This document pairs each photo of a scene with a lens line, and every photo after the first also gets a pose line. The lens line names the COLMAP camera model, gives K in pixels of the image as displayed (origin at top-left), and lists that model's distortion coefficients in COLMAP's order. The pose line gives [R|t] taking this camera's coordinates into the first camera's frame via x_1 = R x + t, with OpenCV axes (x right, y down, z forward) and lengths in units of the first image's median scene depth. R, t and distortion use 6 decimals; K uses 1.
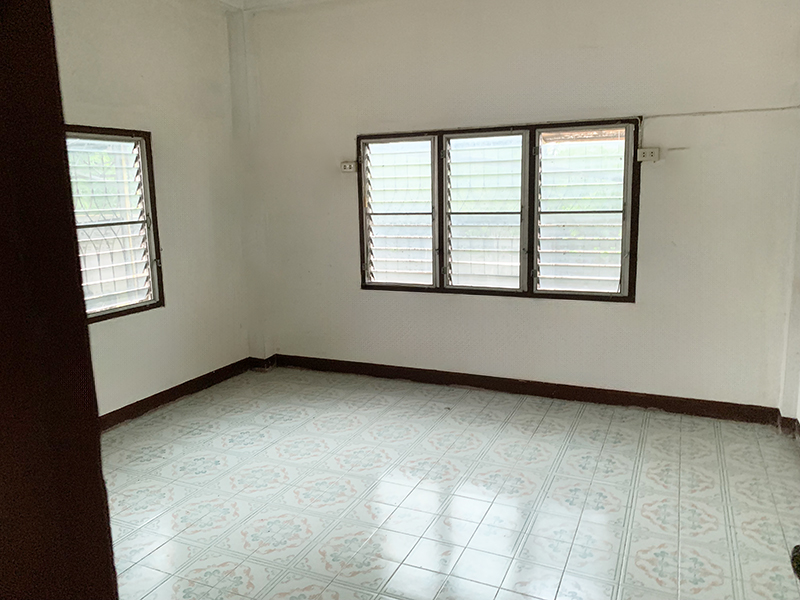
lens RADIAL K [[603.4, 0, 400.0], [0, 603.4, 300.0], [0, 0, 1]] dist [0.034321, -0.002252]
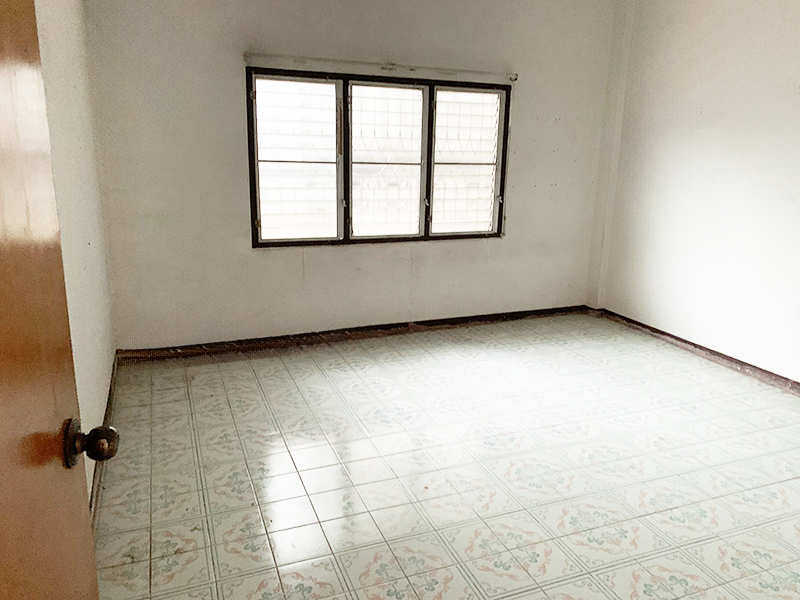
lens RADIAL K [[596.6, 0, 400.0], [0, 596.6, 300.0], [0, 0, 1]] dist [0.005645, -0.000716]
pose [[0.684928, -0.147756, 0.713471, -0.582049], [0.086251, 0.988779, 0.121971, -0.033408], [-0.723487, -0.022004, 0.689987, 0.266595]]
